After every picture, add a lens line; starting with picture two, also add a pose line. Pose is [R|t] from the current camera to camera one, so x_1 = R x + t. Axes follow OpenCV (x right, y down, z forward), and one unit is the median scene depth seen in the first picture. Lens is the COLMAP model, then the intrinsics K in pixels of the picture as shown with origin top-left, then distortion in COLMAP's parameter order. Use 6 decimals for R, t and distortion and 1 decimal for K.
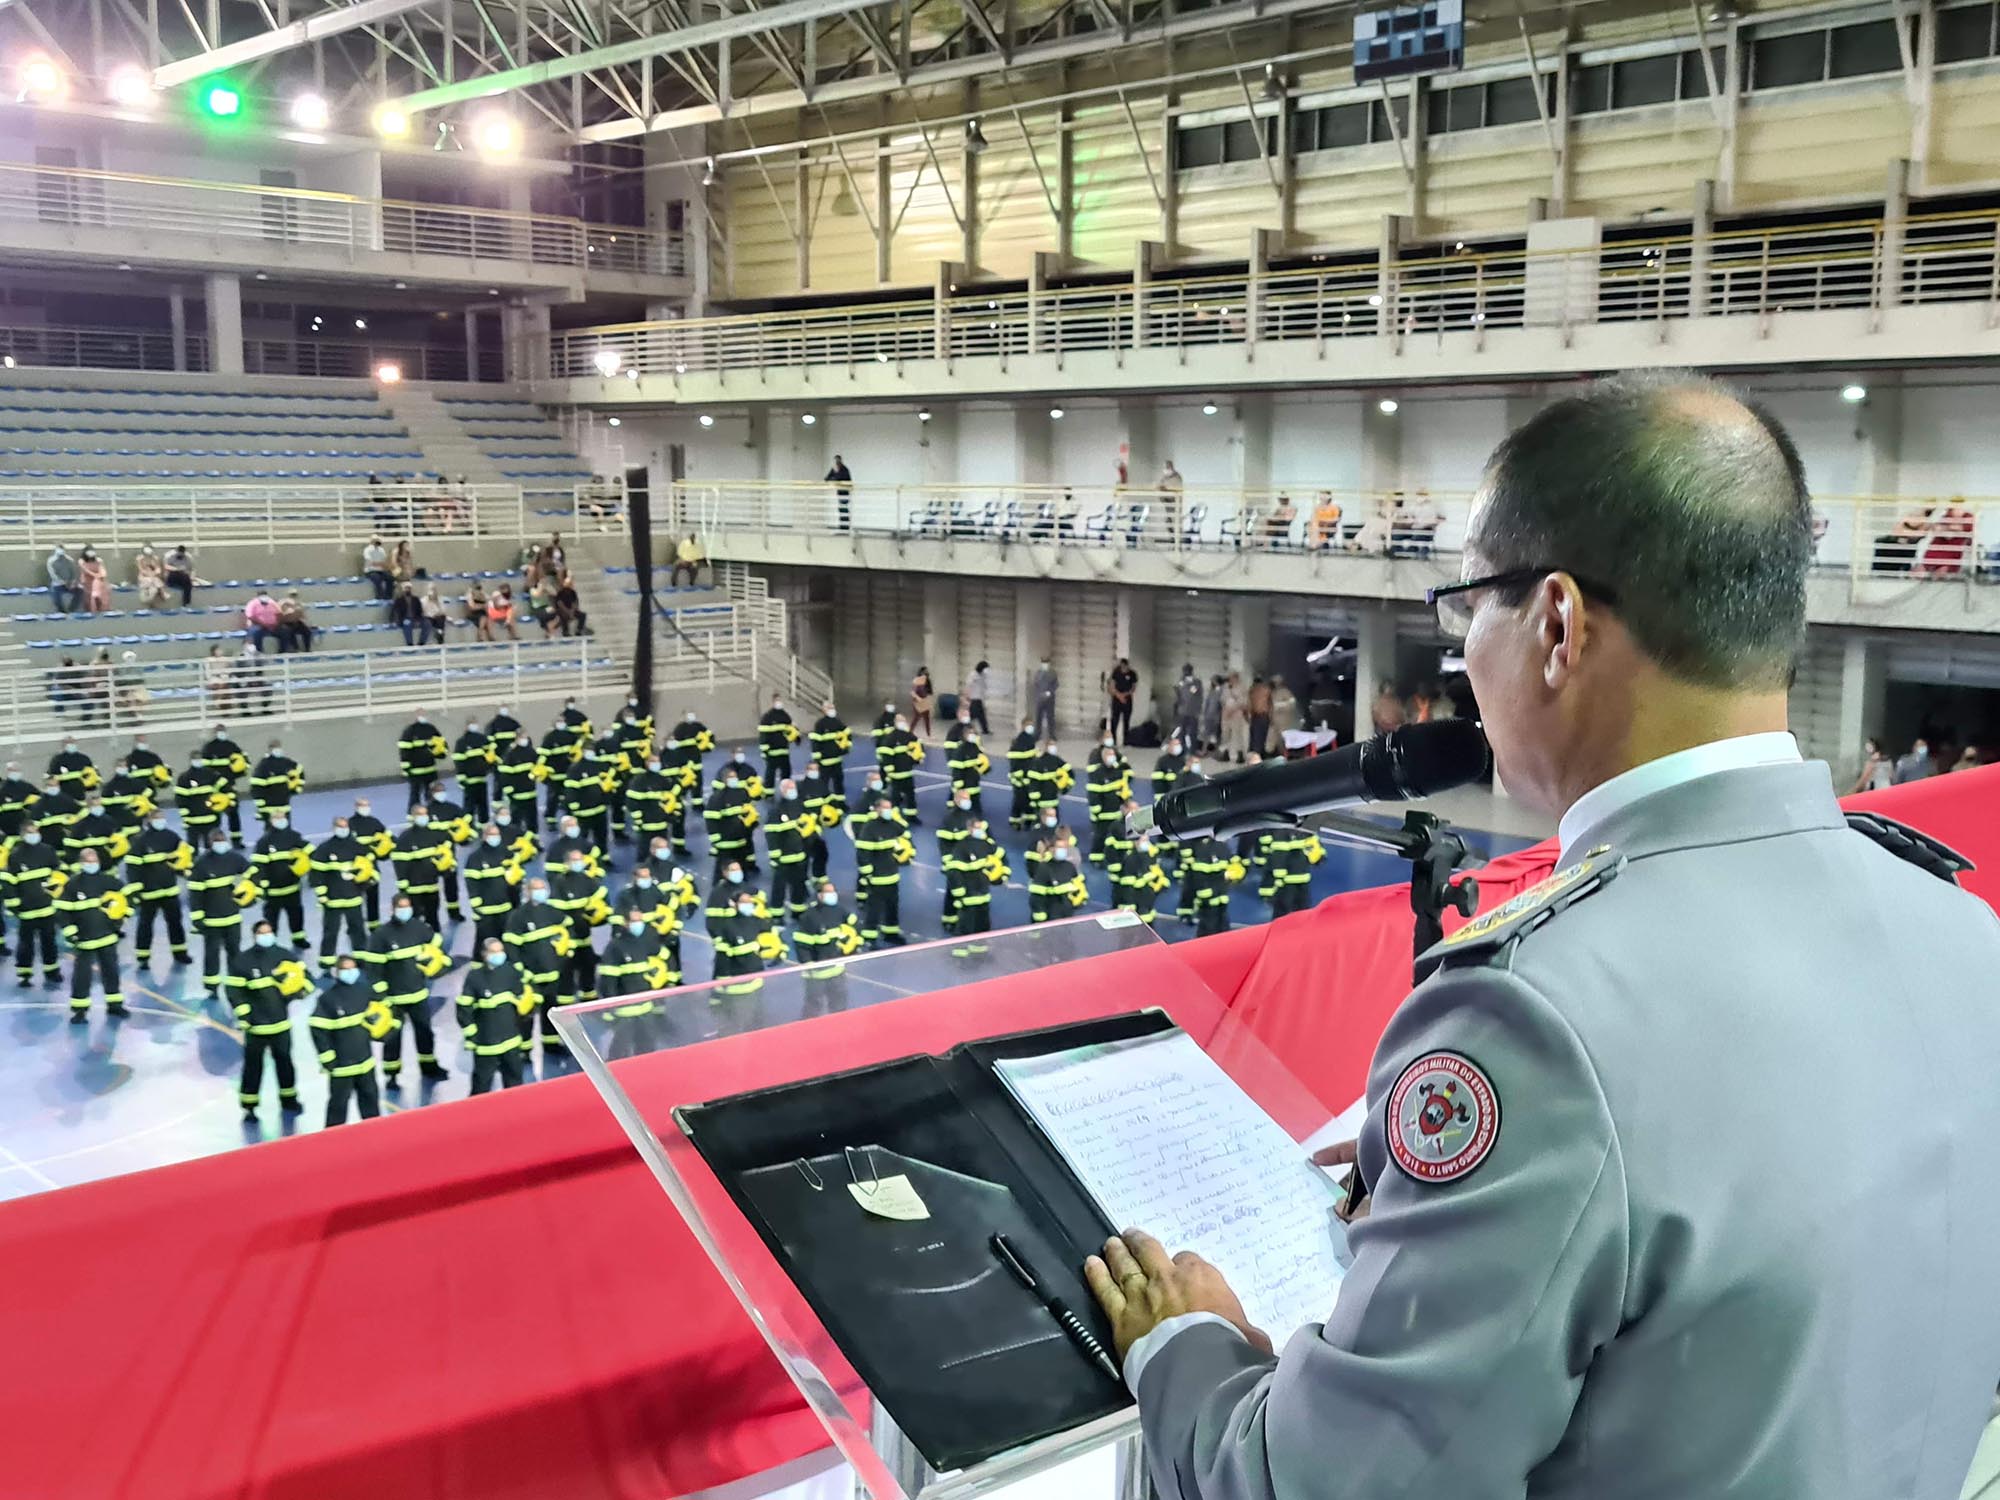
lens RADIAL K [[2133.9, 0, 964.8], [0, 2133.9, 728.1], [0, 0, 1]] dist [0.053336, -0.013931]
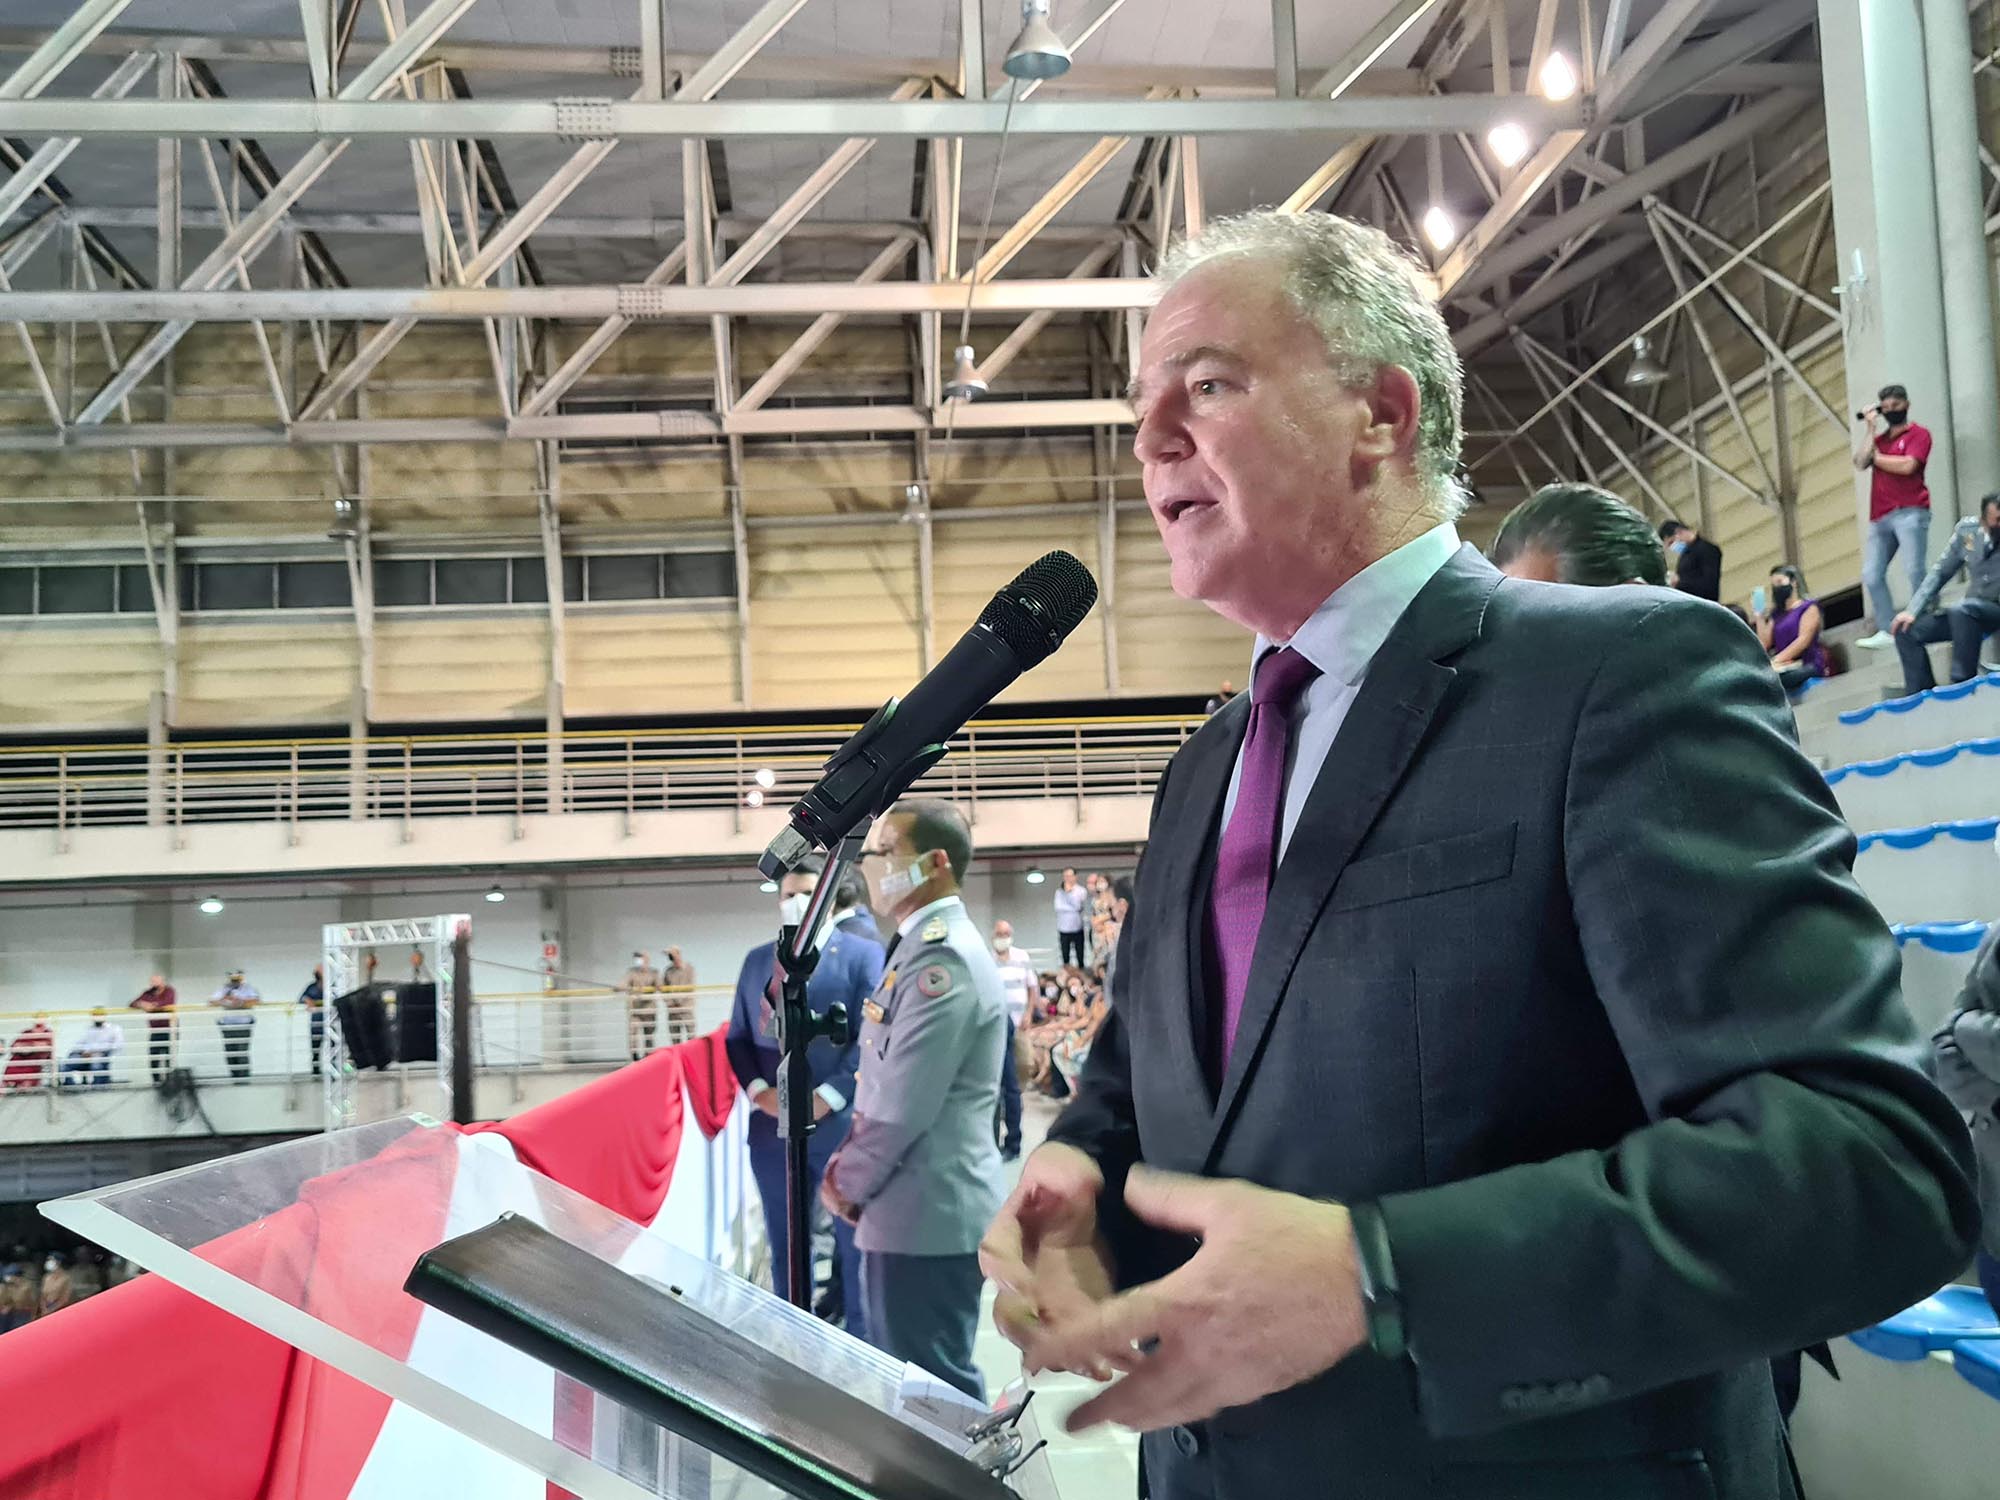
lens RADIAL K [[2000.6, 0, 1006.5], [0, 2000.6, 760.9], [0, 0, 1]] dist [0.037560, -0.029898]
pose [[0.618864, 0.048297, 0.784012, -0.209929], [0.133281, 0.977179, -0.165403, -0.029086], [-0.774108, 0.206856, 0.598304, 0.232109]]
